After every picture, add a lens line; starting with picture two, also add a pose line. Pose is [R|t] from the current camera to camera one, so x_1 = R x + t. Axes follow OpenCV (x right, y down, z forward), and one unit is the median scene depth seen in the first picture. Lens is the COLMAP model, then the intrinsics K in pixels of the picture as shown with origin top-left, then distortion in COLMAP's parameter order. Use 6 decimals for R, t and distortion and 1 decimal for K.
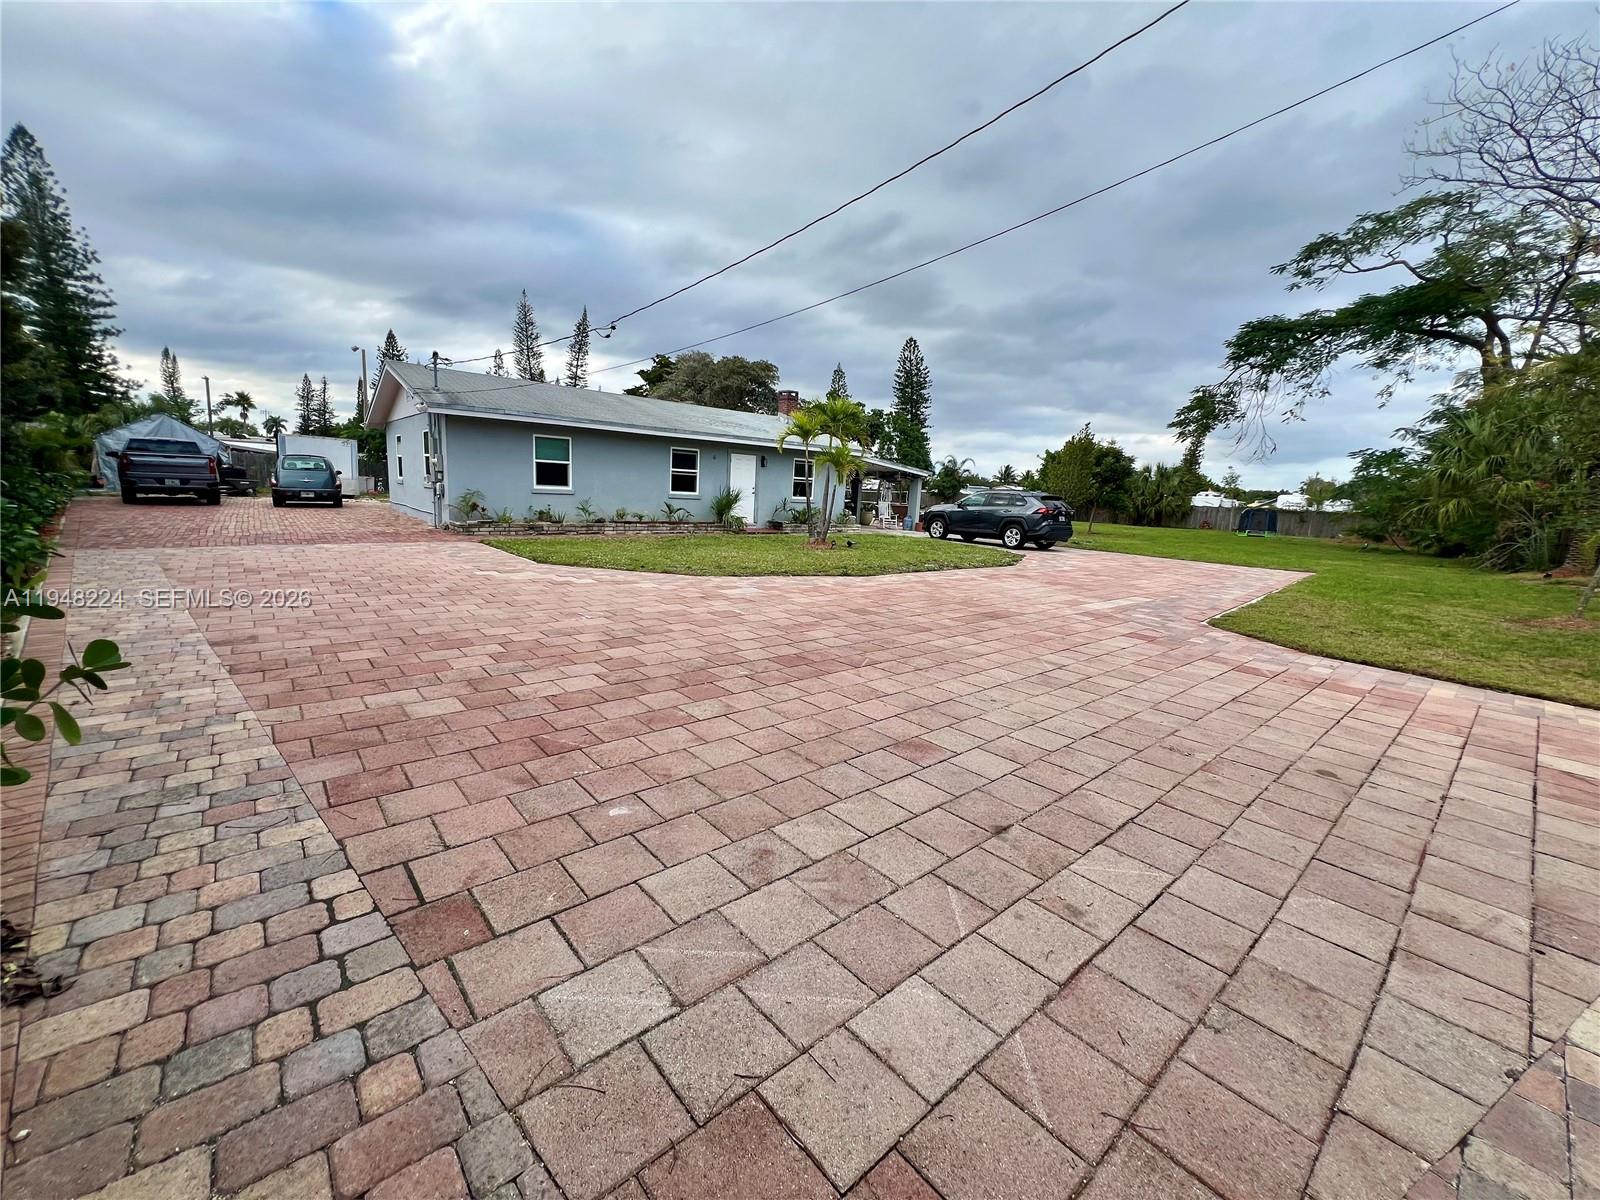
lens RADIAL K [[639.1, 0, 800.0], [0, 639.1, 600.0], [0, 0, 1]] dist [-0.001898, -0.000126]
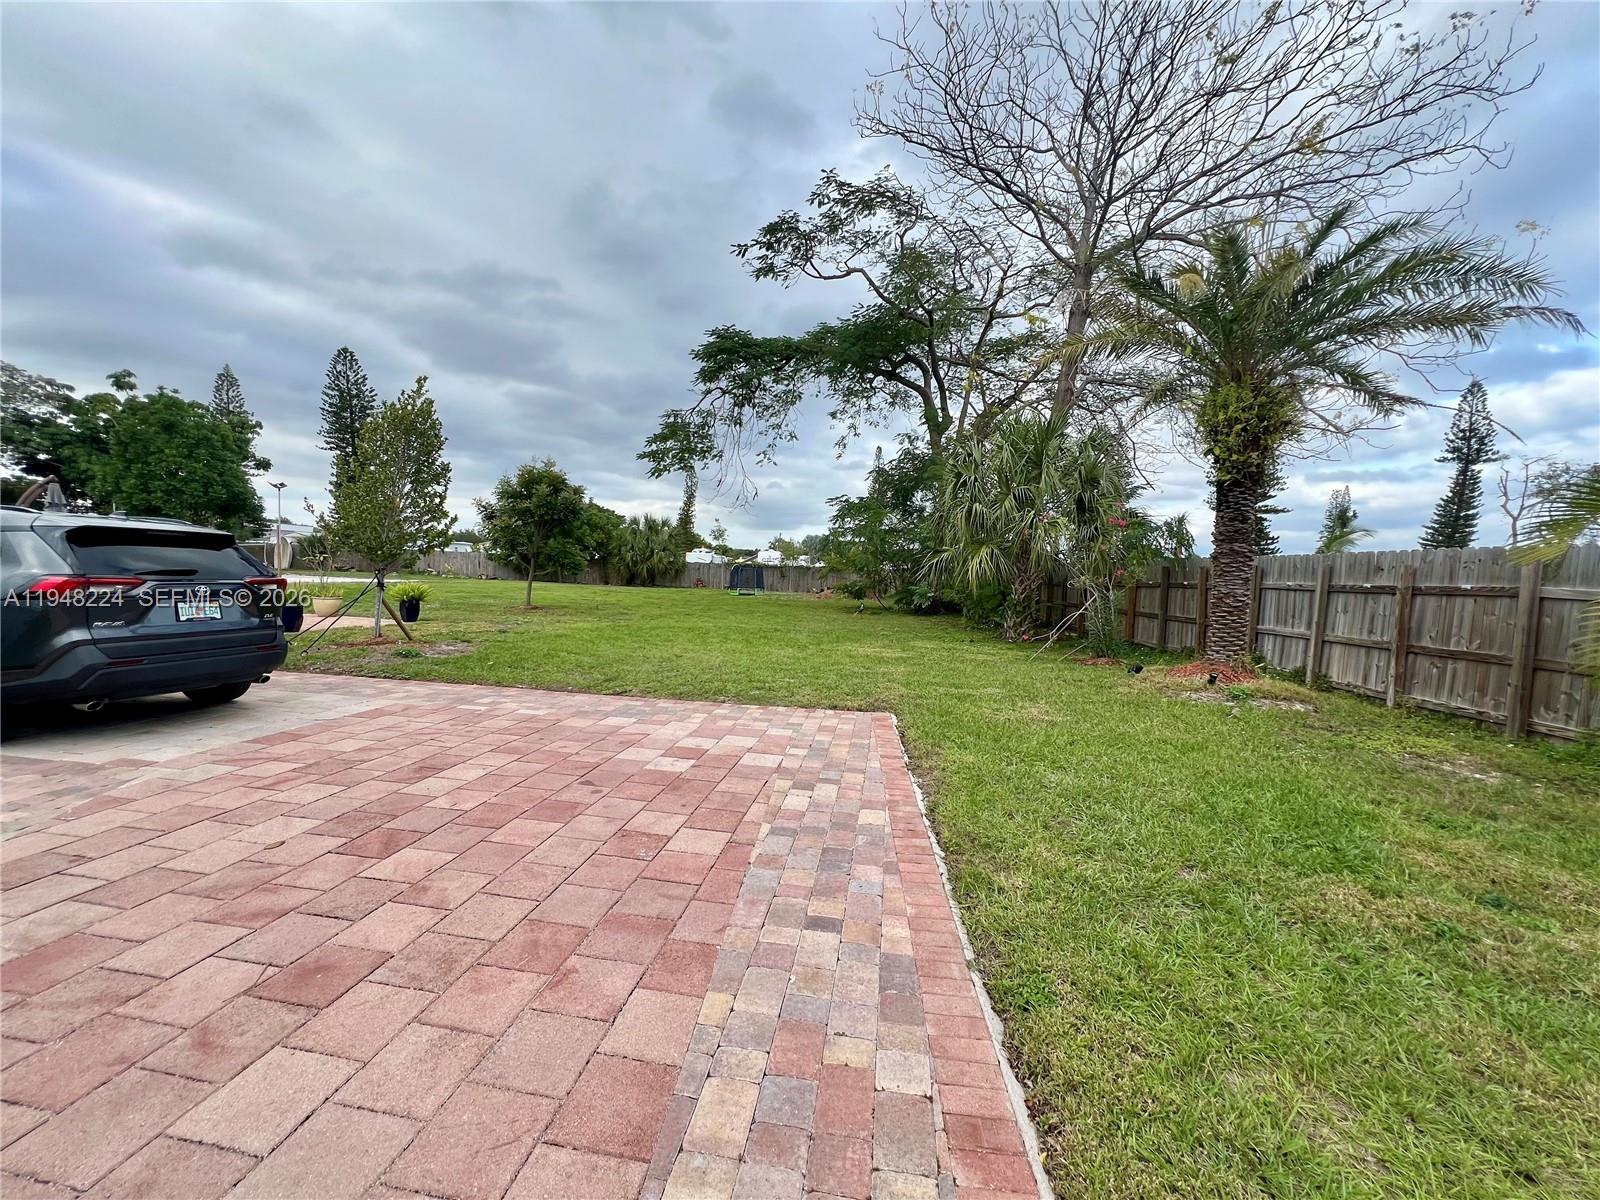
lens RADIAL K [[639.6, 0, 799.4], [0, 639.6, 599.2], [0, 0, 1]] dist [-0.001842, 0.000329]
pose [[0.759145, -0.048836, 0.649087, 0.382460], [0.108517, 0.992722, -0.052228, -0.079714], [-0.641812, 0.110085, 0.758919, 0.555811]]
